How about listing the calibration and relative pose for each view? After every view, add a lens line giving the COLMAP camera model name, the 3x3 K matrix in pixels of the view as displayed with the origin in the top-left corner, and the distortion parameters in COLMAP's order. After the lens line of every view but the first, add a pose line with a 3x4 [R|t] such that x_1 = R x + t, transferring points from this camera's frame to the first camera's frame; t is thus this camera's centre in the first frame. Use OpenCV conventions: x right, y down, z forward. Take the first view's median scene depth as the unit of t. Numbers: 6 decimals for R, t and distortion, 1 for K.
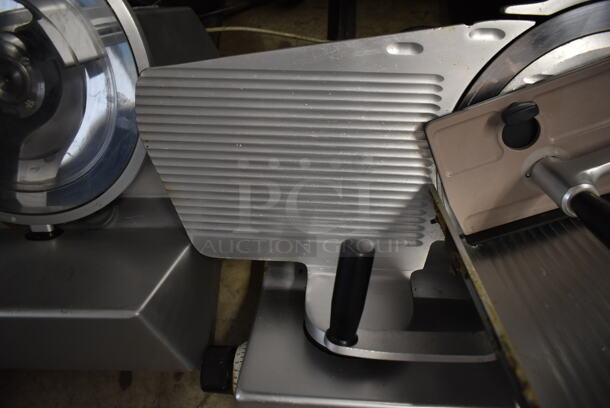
lens RADIAL K [[453.9, 0, 304.0], [0, 453.9, 202.6], [0, 0, 1]] dist [-0.007618, 0.002859]
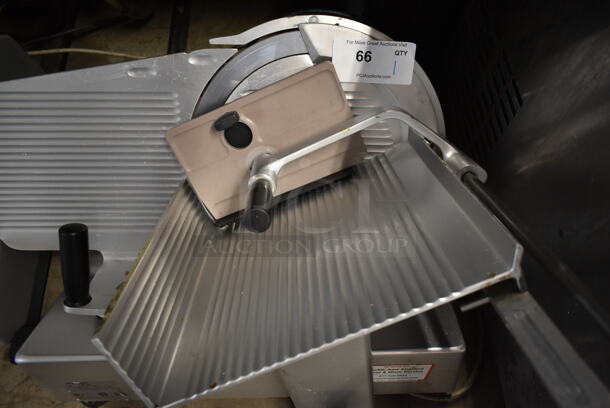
lens RADIAL K [[453.9, 0, 306.2], [0, 453.9, 204.6], [0, 0, 1]] dist [-0.007618, 0.002859]
pose [[0.994756, -0.046945, 0.090865, 0.527905], [0.047441, 0.998869, -0.003303, 0.051488], [-0.090608, 0.007596, 0.995858, -0.282750]]
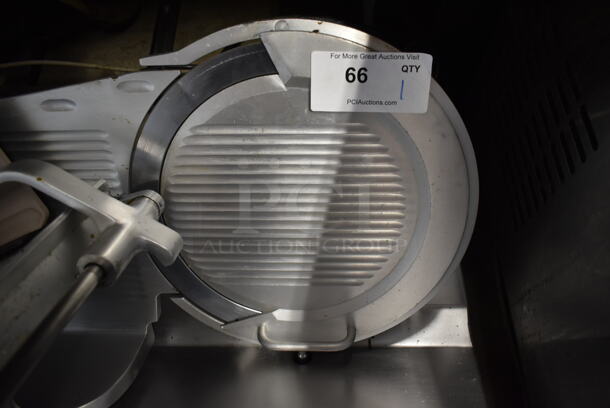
lens RADIAL K [[453.9, 0, 307.1], [0, 453.9, 205.6], [0, 0, 1]] dist [-0.007618, 0.002859]
pose [[0.998326, -0.057520, 0.005980, 0.696405], [0.057381, 0.998127, 0.021212, -0.119326], [-0.007189, -0.020833, 0.999757, 0.054092]]
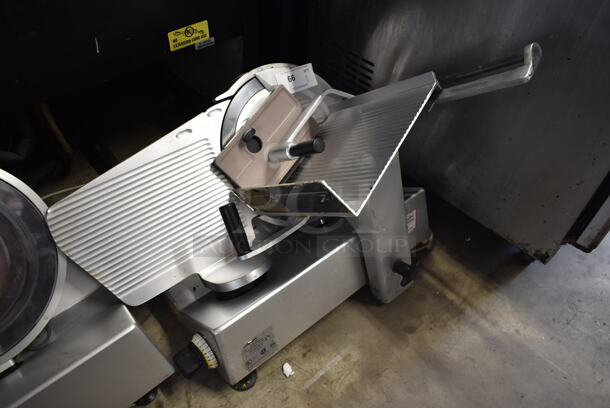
lens RADIAL K [[453.9, 0, 303.8], [0, 453.9, 201.3], [0, 0, 1]] dist [-0.007618, 0.002859]
pose [[0.711625, -0.448513, 0.540764, -0.579237], [0.595911, 0.793033, -0.126450, 0.435645], [-0.372129, 0.412232, 0.831616, -0.682766]]
